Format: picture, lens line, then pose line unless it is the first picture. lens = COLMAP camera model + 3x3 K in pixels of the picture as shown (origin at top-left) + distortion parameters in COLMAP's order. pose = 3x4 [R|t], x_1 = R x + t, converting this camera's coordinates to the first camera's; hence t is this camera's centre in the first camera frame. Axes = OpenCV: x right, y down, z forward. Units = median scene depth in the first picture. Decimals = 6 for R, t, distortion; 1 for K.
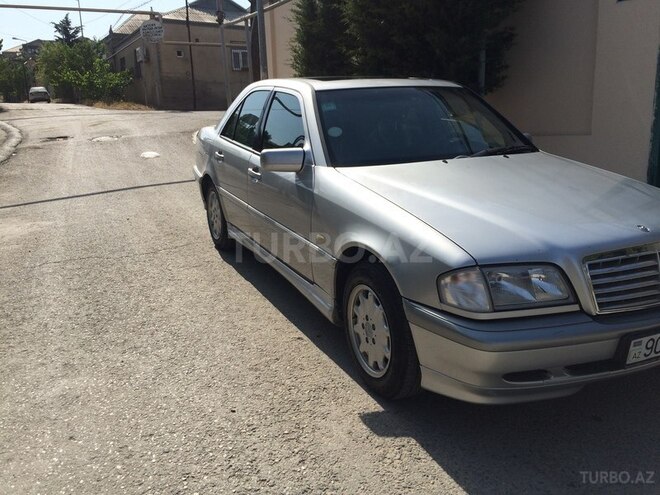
lens RADIAL K [[598.7, 0, 330.0], [0, 598.7, 247.5], [0, 0, 1]] dist [0.035993, -0.015283]
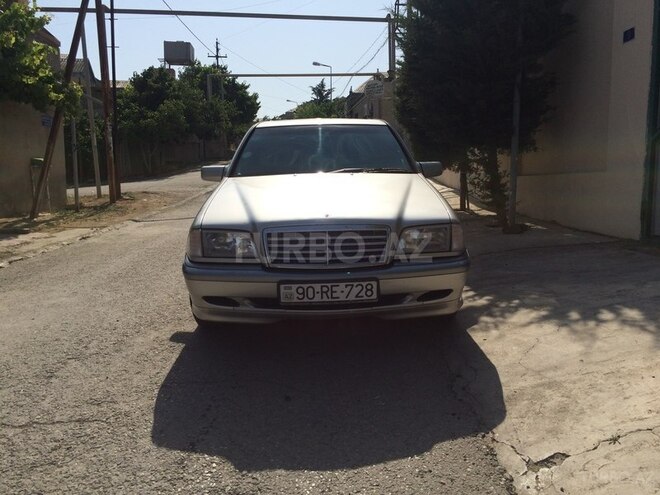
lens RADIAL K [[598.7, 0, 330.0], [0, 598.7, 247.5], [0, 0, 1]] dist [0.035993, -0.015283]
pose [[0.903277, 0.067718, -0.423681, 0.200842], [-0.103020, 0.992810, -0.060955, 0.023187], [0.416507, 0.098707, 0.903758, -0.046287]]
